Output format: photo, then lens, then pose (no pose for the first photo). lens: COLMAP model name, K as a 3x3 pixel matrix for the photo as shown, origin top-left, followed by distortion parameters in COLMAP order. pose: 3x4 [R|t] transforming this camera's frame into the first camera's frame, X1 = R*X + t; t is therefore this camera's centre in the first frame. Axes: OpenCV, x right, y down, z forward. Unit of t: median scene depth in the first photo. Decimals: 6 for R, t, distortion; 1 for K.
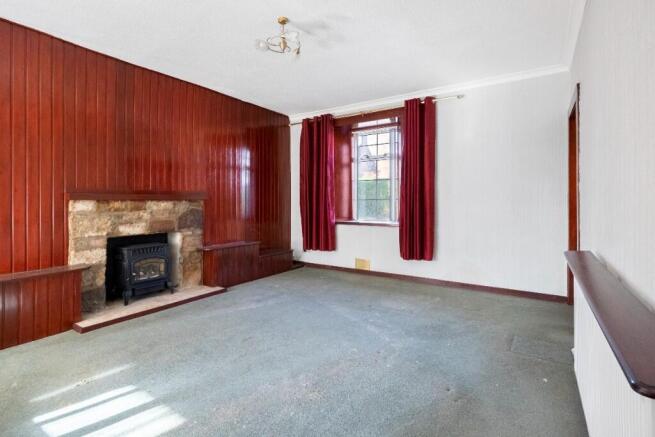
lens RADIAL K [[316.7, 0, 318.3], [0, 316.7, 202.0], [0, 0, 1]] dist [-0.000773, -0.000345]
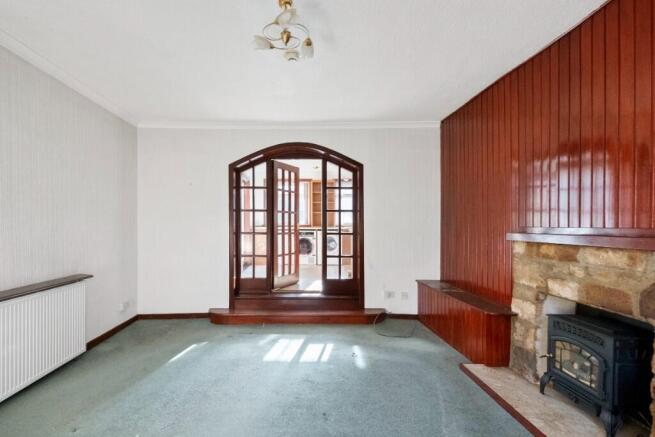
lens RADIAL K [[310.3, 0, 299.0], [0, 310.3, 226.8], [0, 0, 1]] dist [0.021109, -0.001208]
pose [[-0.811714, 0.010136, -0.583968, 0.216188], [0.005298, 0.999936, 0.009992, -0.048753], [0.584032, 0.005017, -0.811715, 1.168759]]
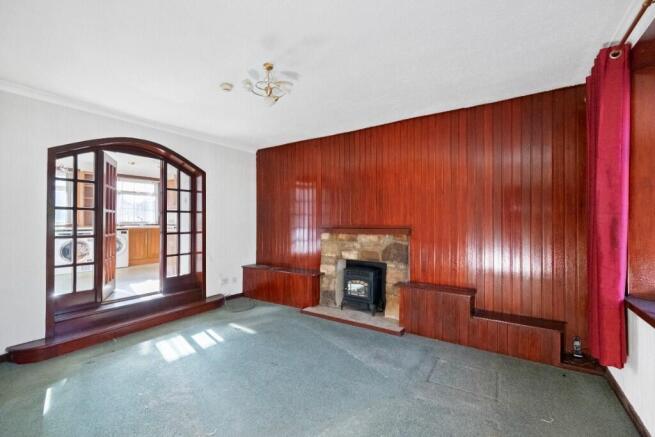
lens RADIAL K [[284.2, 0, 327.0], [0, 284.2, 217.1], [0, 0, 1]] dist [0.014598, -0.000043]
pose [[0.027879, -0.005090, -0.999598, 0.591085], [0.004703, 0.999977, -0.004961, -0.066044], [0.999600, -0.004563, 0.027903, 0.843729]]
